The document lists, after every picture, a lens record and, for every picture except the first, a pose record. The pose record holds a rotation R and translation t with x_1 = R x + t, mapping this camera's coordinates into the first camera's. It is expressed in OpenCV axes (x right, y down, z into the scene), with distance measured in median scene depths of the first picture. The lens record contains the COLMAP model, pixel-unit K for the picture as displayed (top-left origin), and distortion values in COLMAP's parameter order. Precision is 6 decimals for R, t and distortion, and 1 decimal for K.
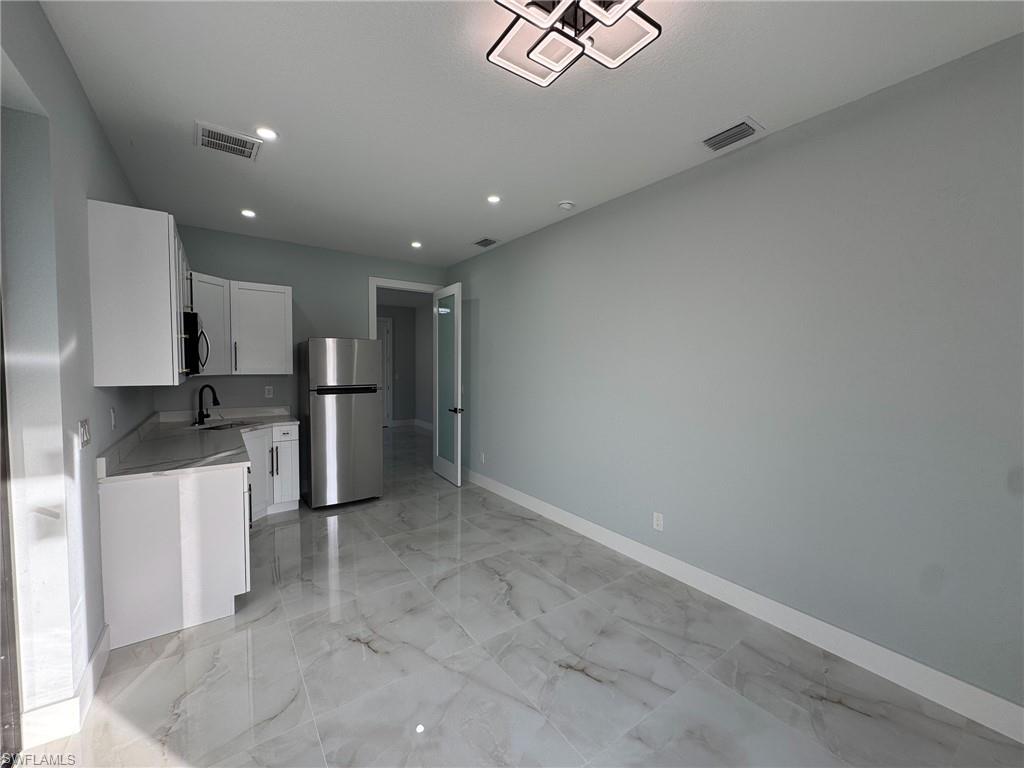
lens RADIAL K [[410.2, 0, 507.9], [0, 410.2, 382.2], [0, 0, 1]] dist [0.005254, 0.000568]
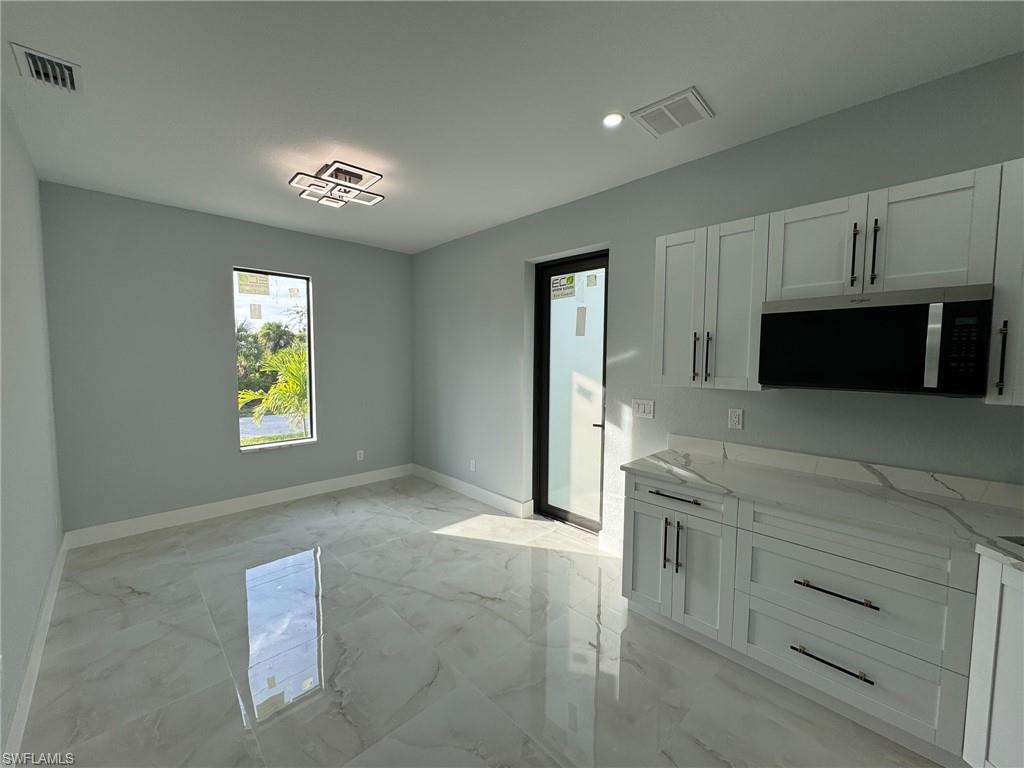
lens RADIAL K [[410.2, 0, 505.0], [0, 410.2, 383.1], [0, 0, 1]] dist [0.005254, 0.000568]
pose [[-0.989715, -0.008547, -0.142798, -0.213102], [-0.024635, 0.993484, 0.111281, -0.111430], [0.140916, 0.113654, -0.983476, 1.944562]]
